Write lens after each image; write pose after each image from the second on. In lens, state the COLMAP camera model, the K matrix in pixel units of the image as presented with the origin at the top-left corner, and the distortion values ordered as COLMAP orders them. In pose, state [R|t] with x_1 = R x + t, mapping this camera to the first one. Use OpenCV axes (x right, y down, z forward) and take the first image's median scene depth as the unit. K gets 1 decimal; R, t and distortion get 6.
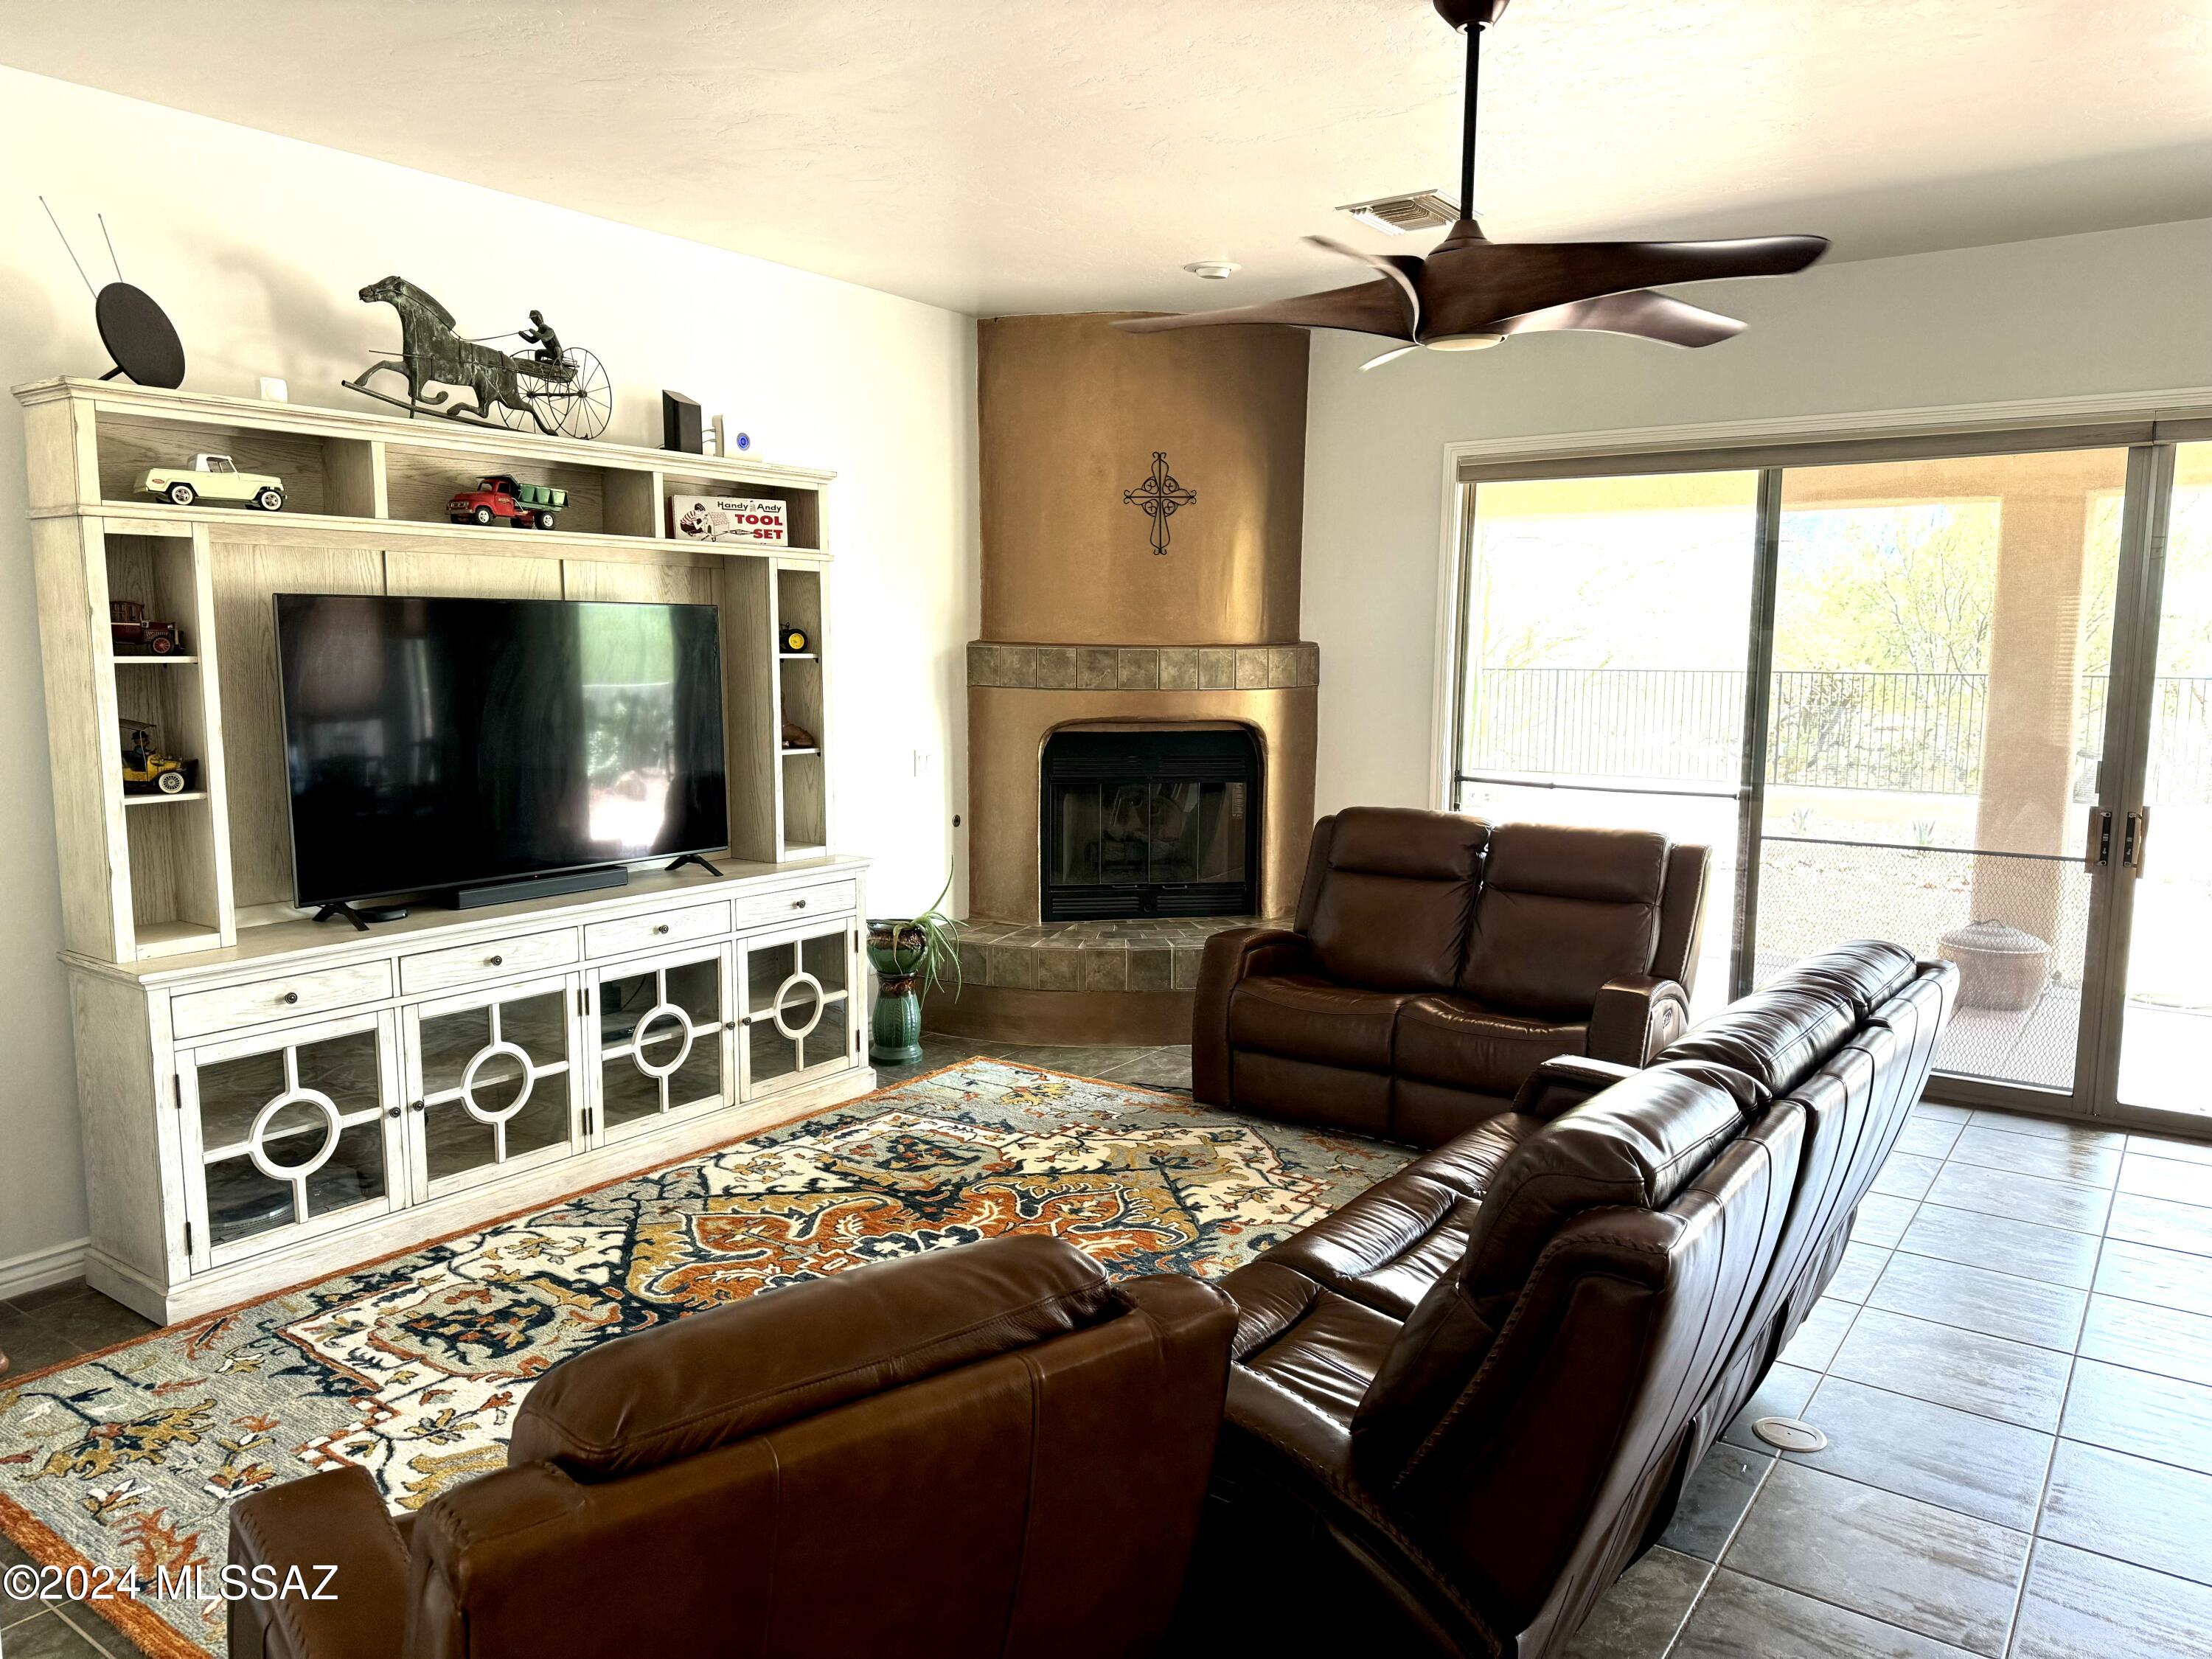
lens RADIAL K [[1550.1, 0, 1097.7], [0, 1550.1, 835.5], [0, 0, 1]] dist [0.010926, -0.003939]
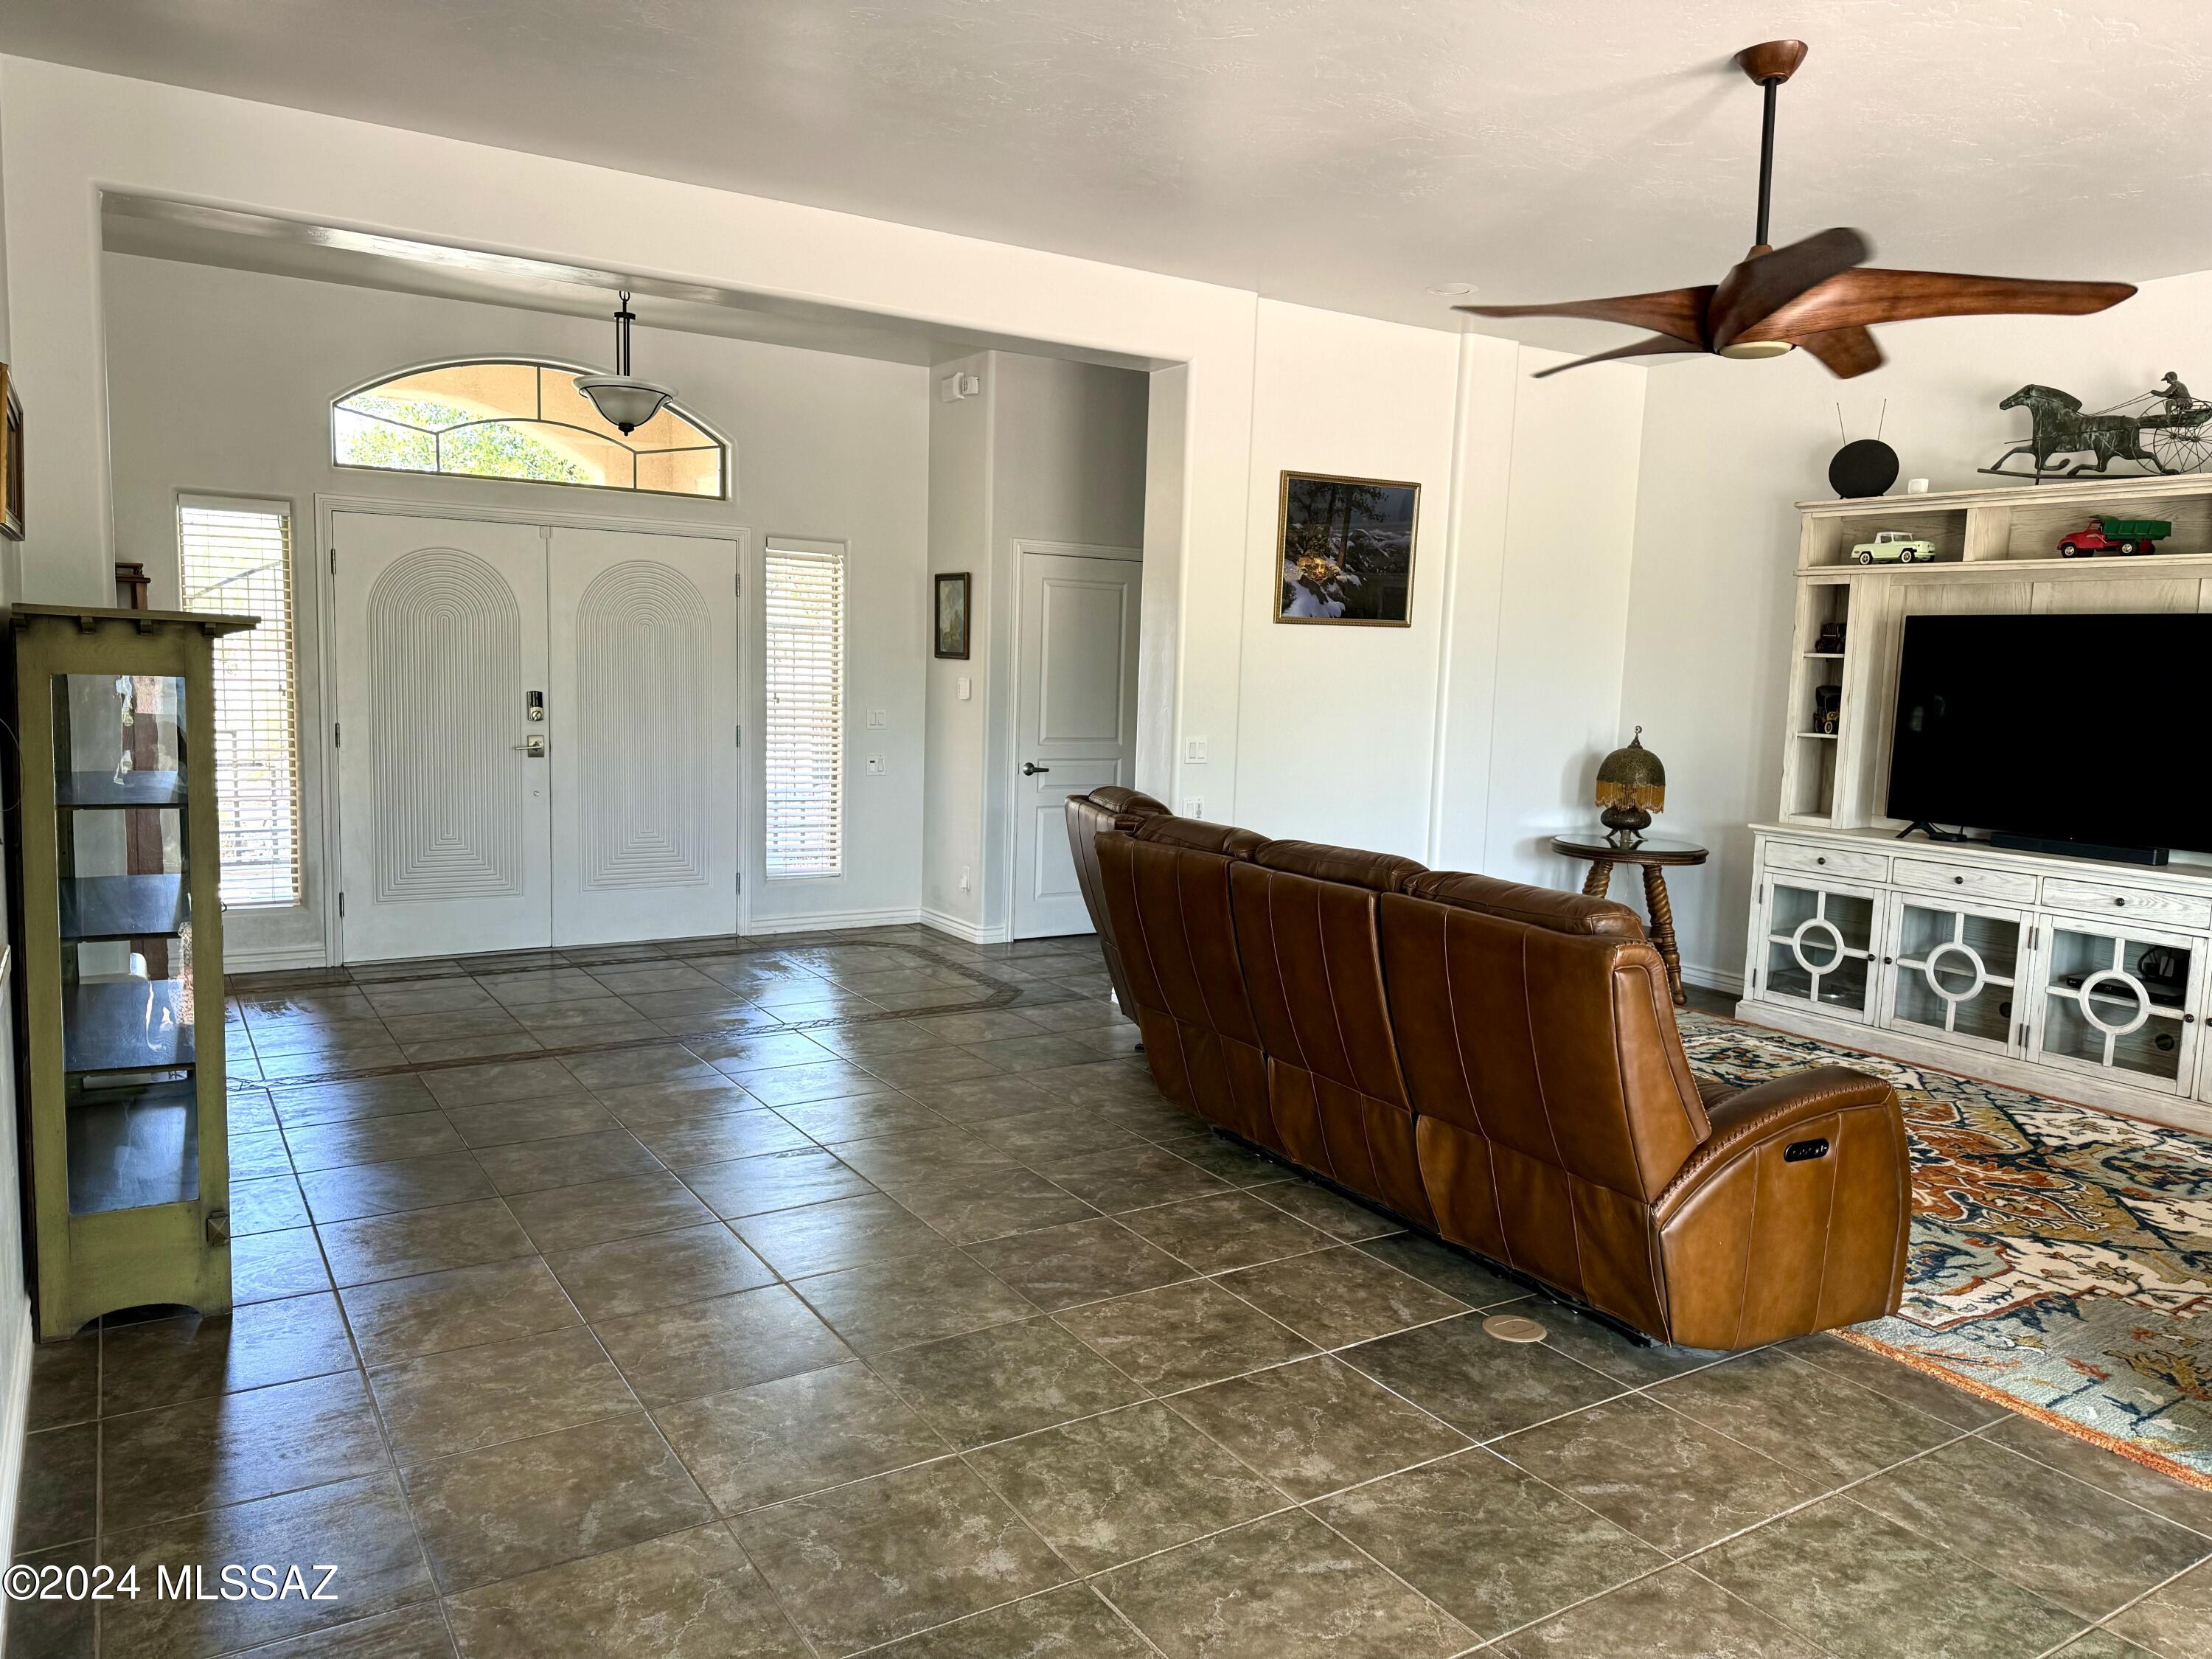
lens RADIAL K [[1550.1, 0, 1100.6], [0, 1550.1, 828.3], [0, 0, 1]] dist [0.010926, -0.003939]
pose [[-0.377221, 0.091261, -0.921616, 1.117288], [-0.149559, 0.976068, 0.157869, -0.064787], [0.913967, 0.197387, -0.354544, 0.769647]]
